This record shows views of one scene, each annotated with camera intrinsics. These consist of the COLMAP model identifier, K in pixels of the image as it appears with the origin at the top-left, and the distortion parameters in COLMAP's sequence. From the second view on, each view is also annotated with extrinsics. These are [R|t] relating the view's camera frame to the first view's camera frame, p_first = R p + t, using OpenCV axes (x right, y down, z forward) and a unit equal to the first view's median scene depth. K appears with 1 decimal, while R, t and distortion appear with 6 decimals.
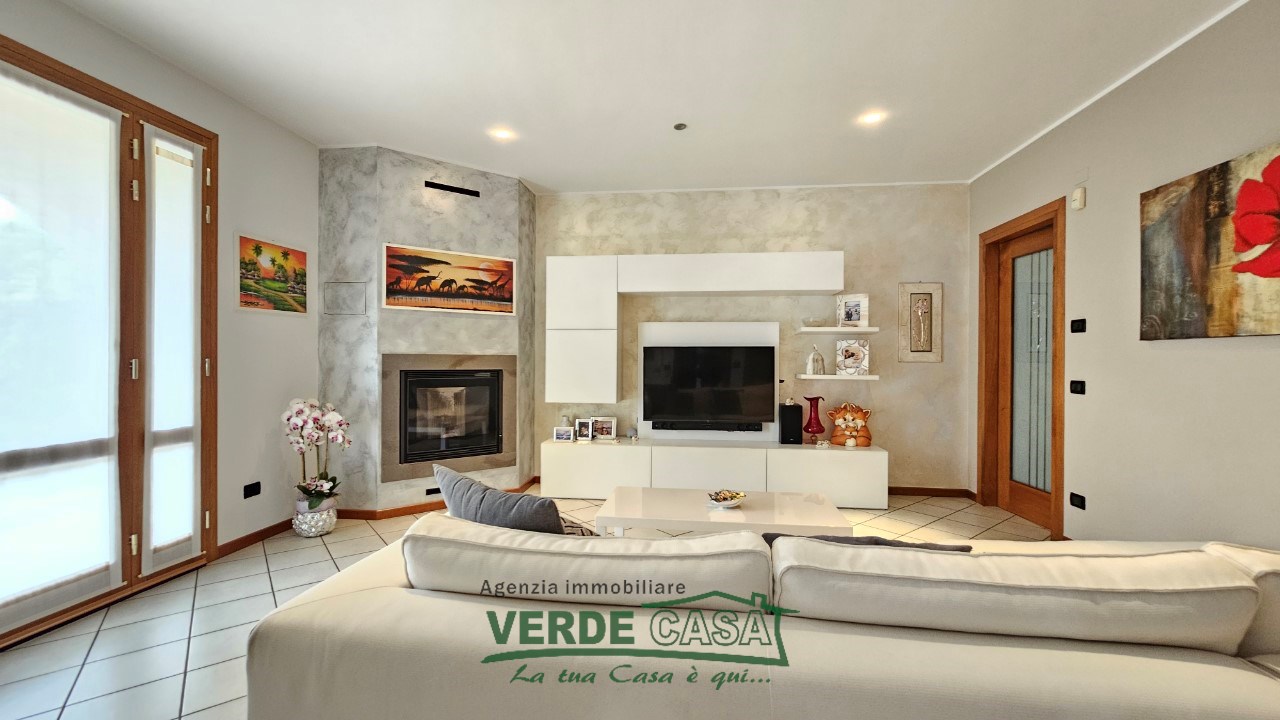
lens RADIAL K [[528.7, 0, 644.3], [0, 528.7, 362.1], [0, 0, 1]] dist [-0.002515, 0.000237]
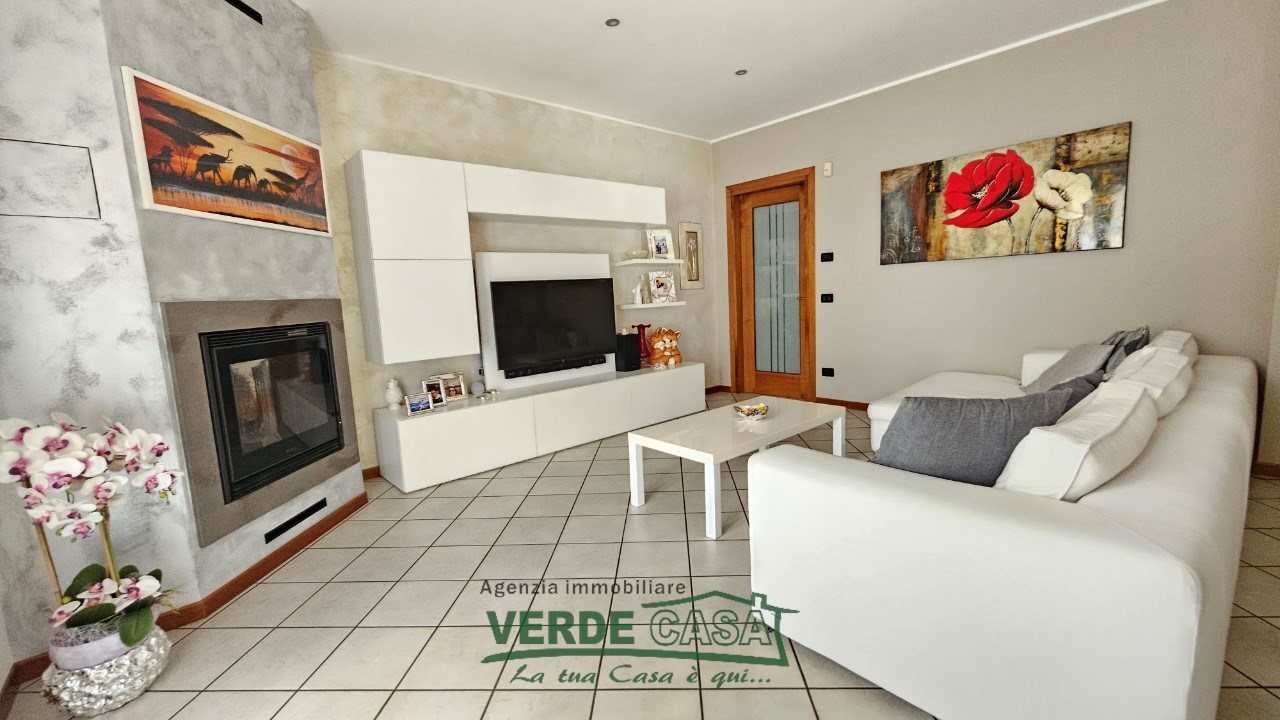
lens RADIAL K [[528.7, 0, 640.3], [0, 528.7, 358.4], [0, 0, 1]] dist [-0.002515, 0.000237]
pose [[0.661279, -0.130440, 0.738712, -0.556104], [0.057052, 0.990659, 0.123857, 0.000369], [-0.747968, -0.039759, 0.662543, 0.322580]]
